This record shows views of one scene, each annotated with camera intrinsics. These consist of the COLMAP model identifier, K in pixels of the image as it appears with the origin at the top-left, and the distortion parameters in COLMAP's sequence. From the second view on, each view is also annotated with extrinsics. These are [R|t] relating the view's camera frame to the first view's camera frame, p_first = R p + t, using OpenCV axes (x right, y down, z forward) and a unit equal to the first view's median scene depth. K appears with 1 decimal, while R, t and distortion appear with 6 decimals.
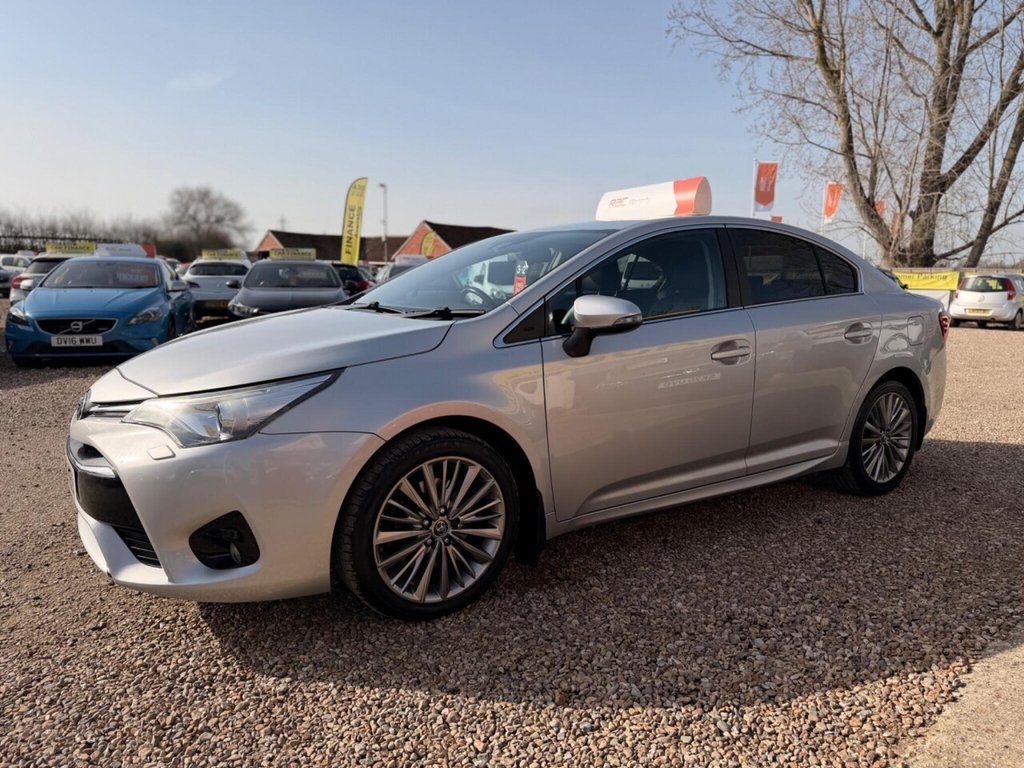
lens RADIAL K [[708.1, 0, 509.5], [0, 708.1, 381.1], [0, 0, 1]] dist [0.042811, -0.056184]
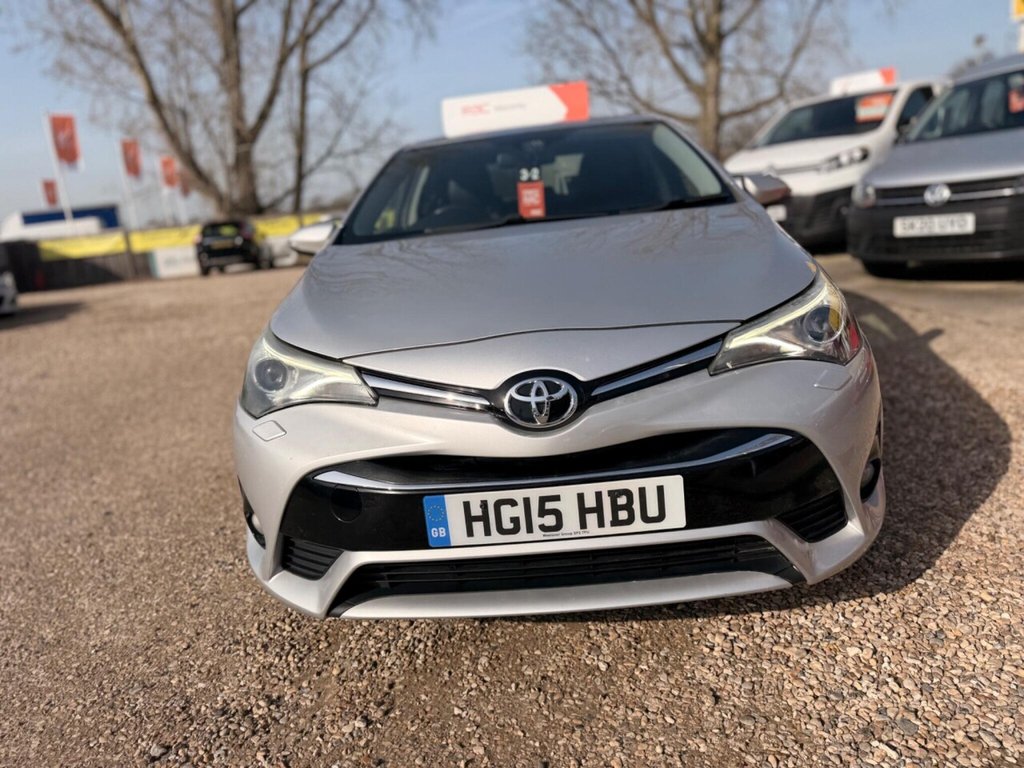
lens RADIAL K [[715.0, 0, 512.0], [0, 715.0, 384.0], [0, 0, 1]] dist [0.033193, -0.054042]
pose [[0.586706, -0.263467, 0.765742, -1.052172], [0.222817, 0.961617, 0.160140, -0.075047], [-0.778543, 0.076665, 0.622892, 0.677616]]
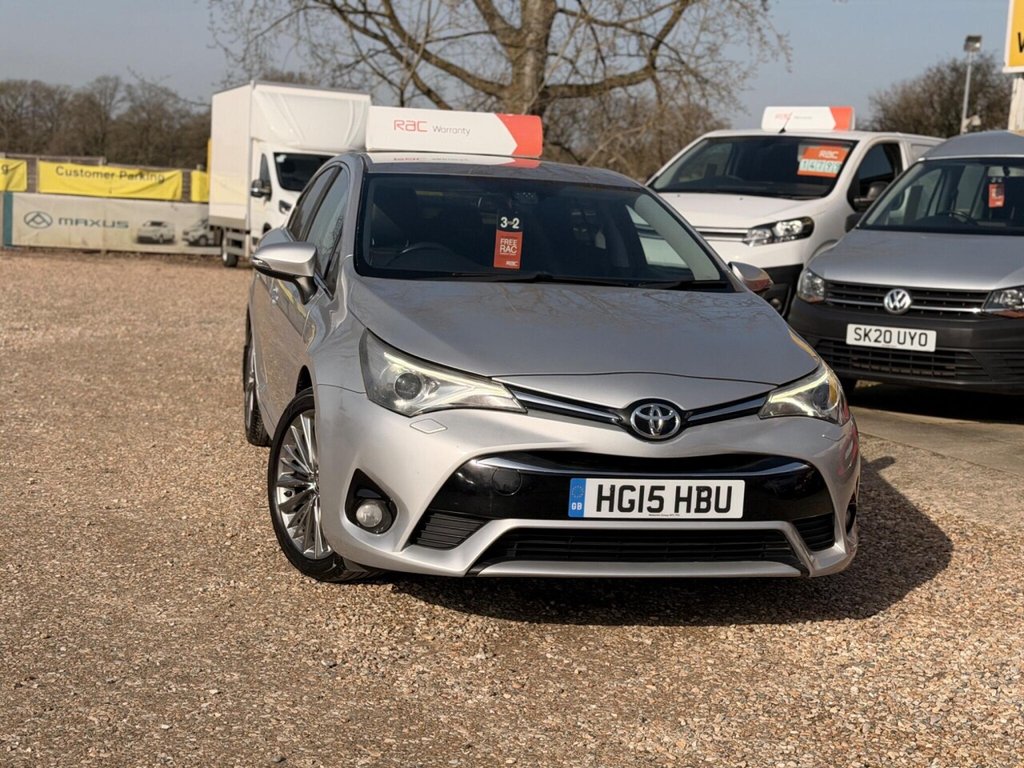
lens RADIAL K [[1516.5, 0, 509.4], [0, 1516.5, 396.6], [0, 0, 1]] dist [0.154971, -0.216222]
pose [[0.347808, -0.109870, 0.931106, -2.307311], [0.079282, 0.992999, 0.087559, -0.158948], [-0.934208, 0.043366, 0.354084, 0.554912]]
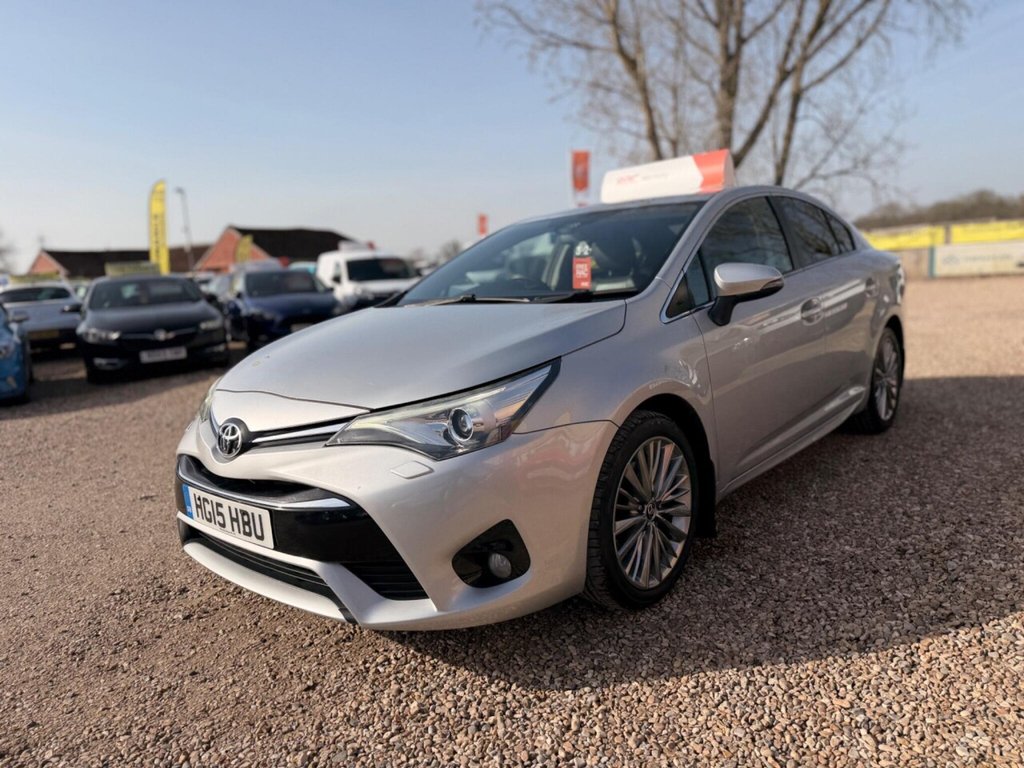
lens RADIAL K [[715.0, 0, 512.0], [0, 715.0, 384.0], [0, 0, 1]] dist [0.033193, -0.054042]
pose [[0.962738, -0.118112, 0.243280, -0.463466], [0.116013, 0.992982, 0.022991, -0.009946], [-0.244288, 0.006089, 0.969684, 0.085163]]
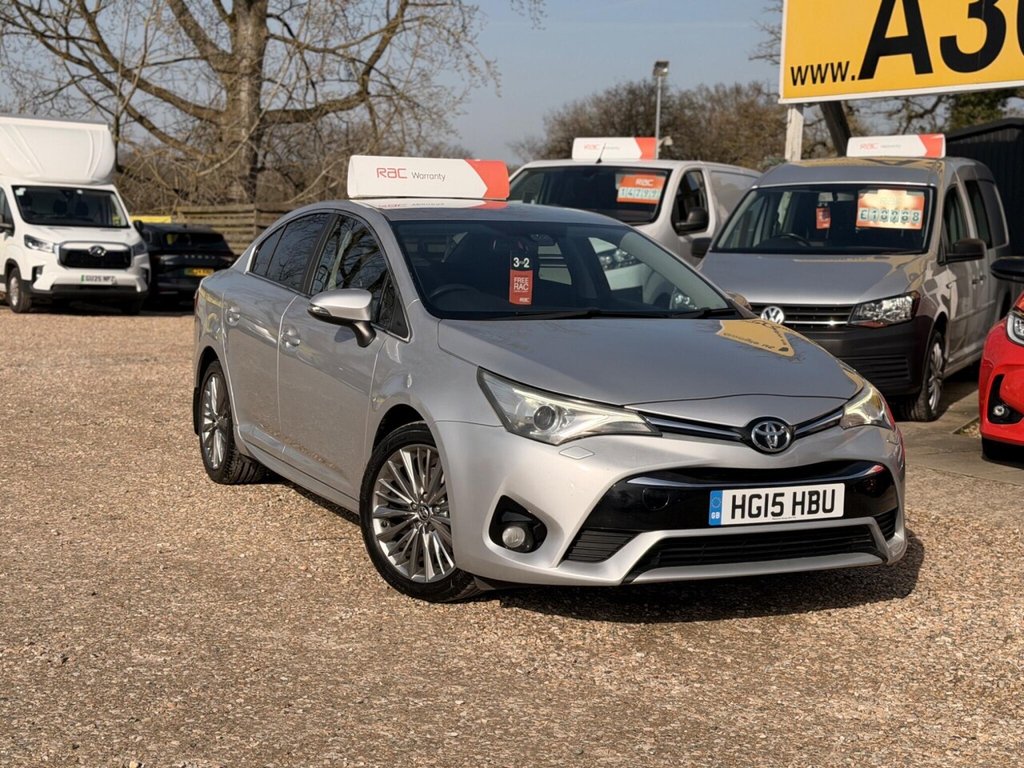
lens RADIAL K [[1513.5, 0, 501.0], [0, 1513.5, 407.1], [0, 0, 1]] dist [0.150515, -0.186211]
pose [[0.148065, -0.118229, 0.981885, -2.636464], [0.115104, 0.988141, 0.101625, -0.247516], [-0.982257, 0.097972, 0.159918, 1.052646]]
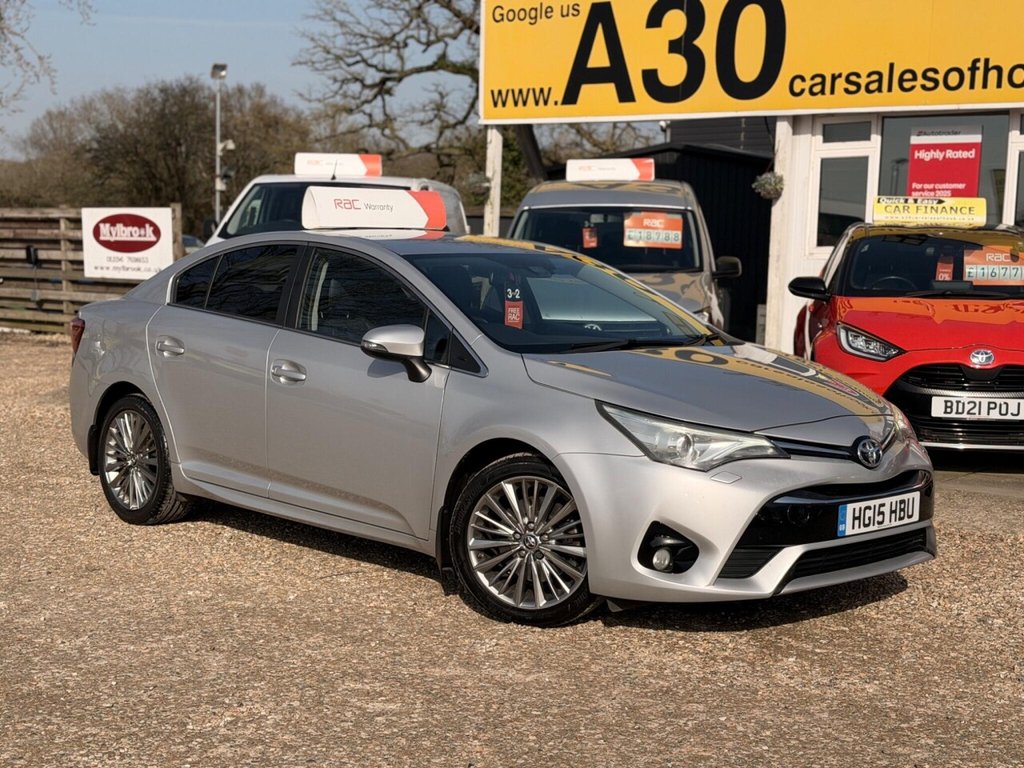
lens RADIAL K [[1516.5, 0, 509.4], [0, 1516.5, 396.6], [0, 0, 1]] dist [0.154971, -0.216222]
pose [[-0.180125, -0.110551, 0.977412, -2.714001], [0.115955, 0.984349, 0.132705, -0.408693], [-0.976785, 0.137239, -0.164487, 1.916218]]
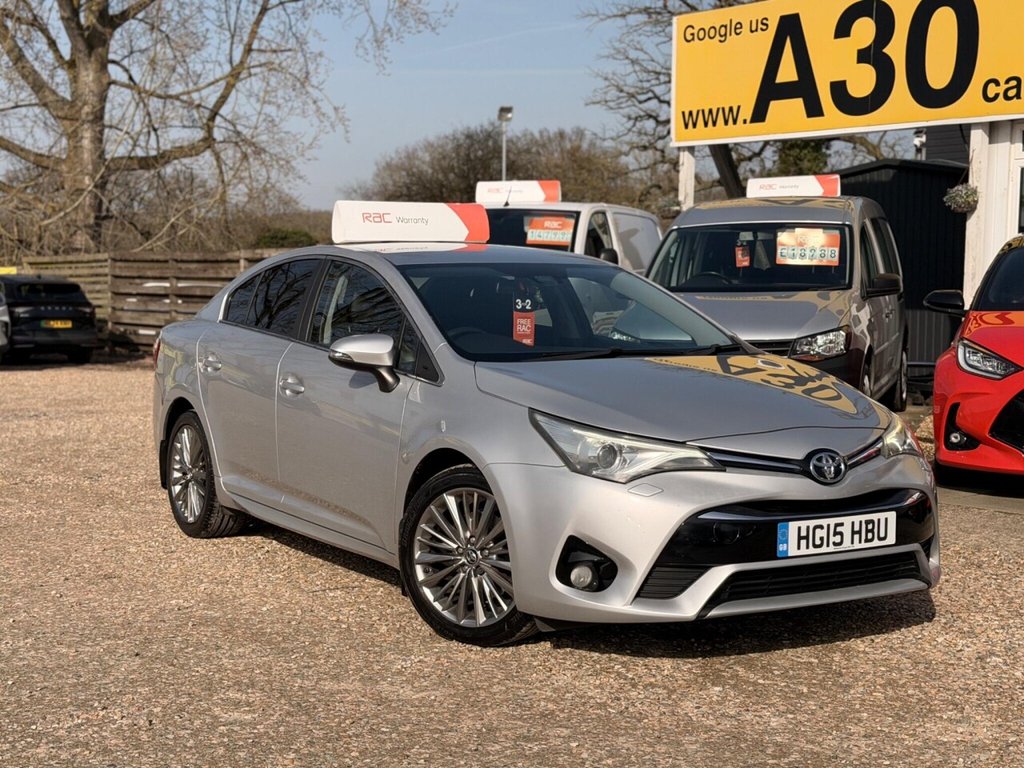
lens RADIAL K [[1513.5, 0, 501.0], [0, 1513.5, 407.1], [0, 0, 1]] dist [0.150515, -0.186211]
pose [[0.035534, -0.092944, 0.995037, -2.666653], [0.135291, 0.986947, 0.087357, -0.283875], [-0.990169, 0.131515, 0.047645, 1.358369]]
